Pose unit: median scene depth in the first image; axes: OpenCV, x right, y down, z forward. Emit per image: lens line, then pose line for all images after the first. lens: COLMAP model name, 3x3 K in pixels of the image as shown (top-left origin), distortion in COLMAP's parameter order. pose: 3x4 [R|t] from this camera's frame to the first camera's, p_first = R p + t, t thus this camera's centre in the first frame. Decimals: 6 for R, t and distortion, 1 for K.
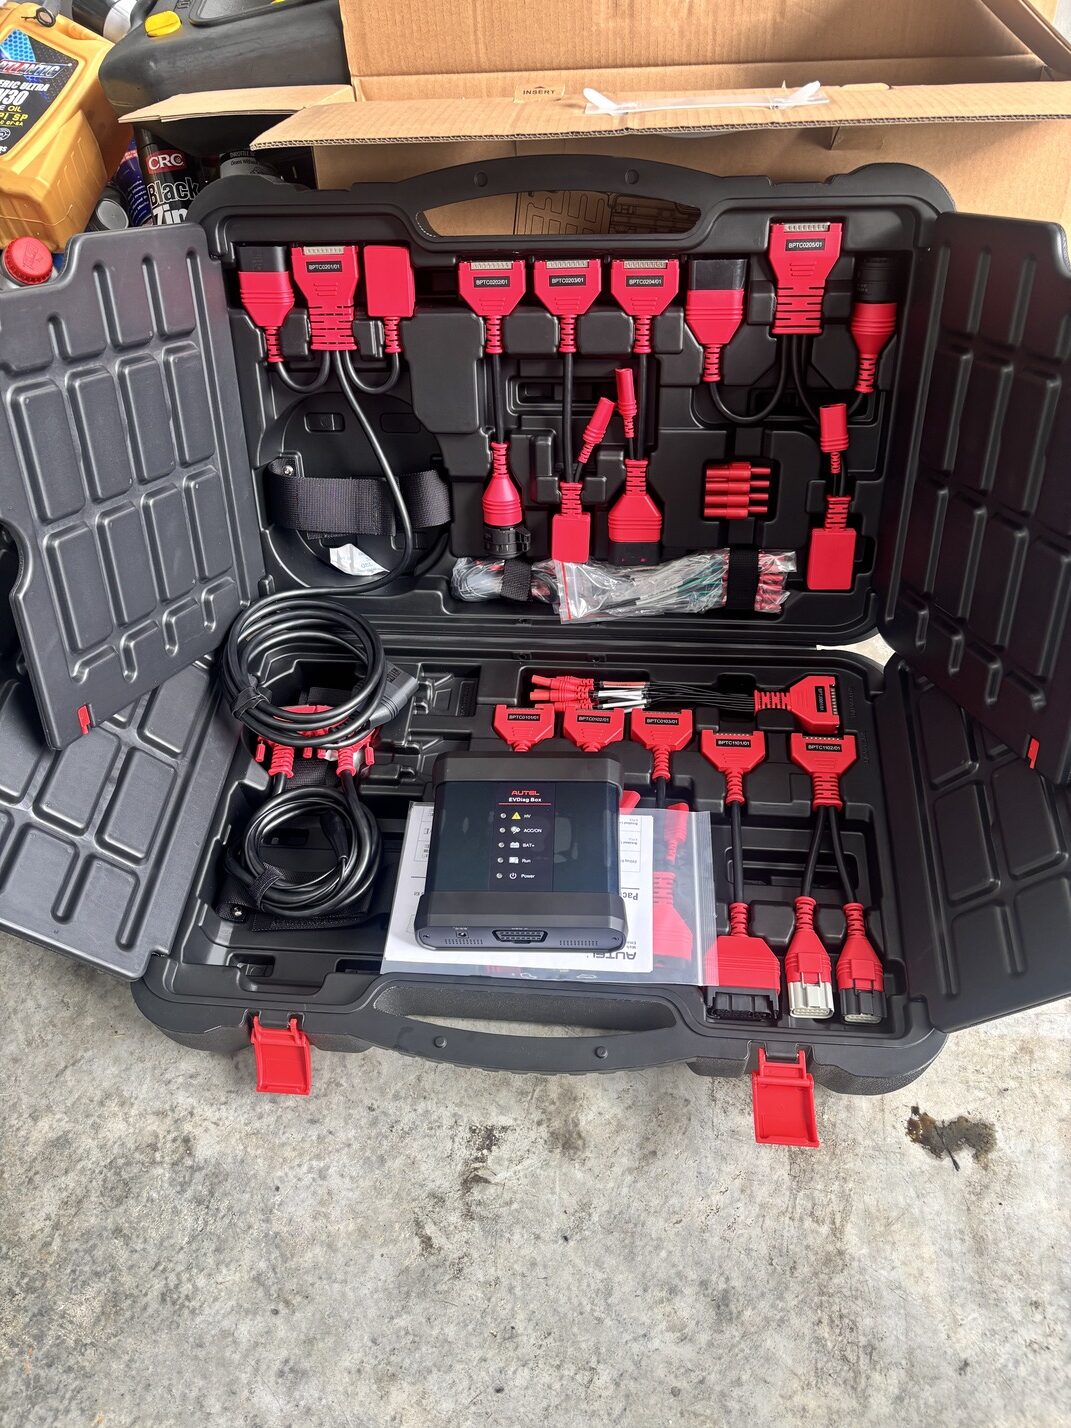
lens RADIAL K [[1076.1, 0, 522.4], [0, 1076.1, 723.4], [0, 0, 1]] dist [0.000517, -0.022047]
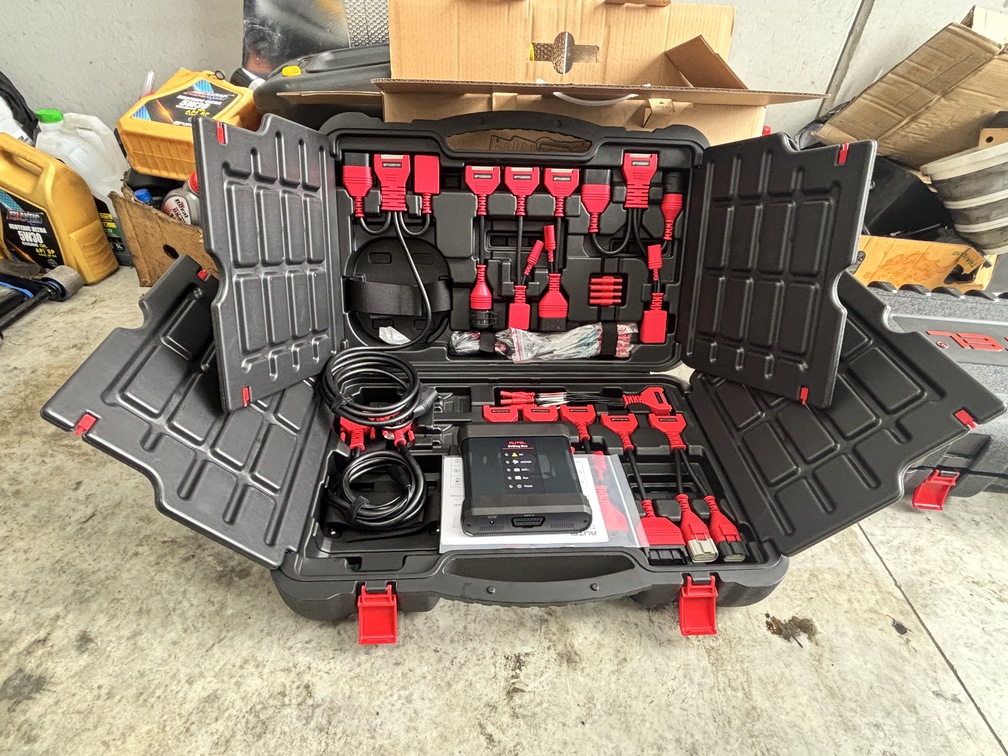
lens RADIAL K [[533.9, 0, 503.5], [0, 533.9, 372.7], [0, 0, 1]] dist [-0.008513, -0.011826]
pose [[0.983735, -0.009116, 0.179394, -0.169893], [0.051246, 0.971448, -0.231651, 0.152570], [-0.172160, 0.237076, 0.956115, 0.179930]]
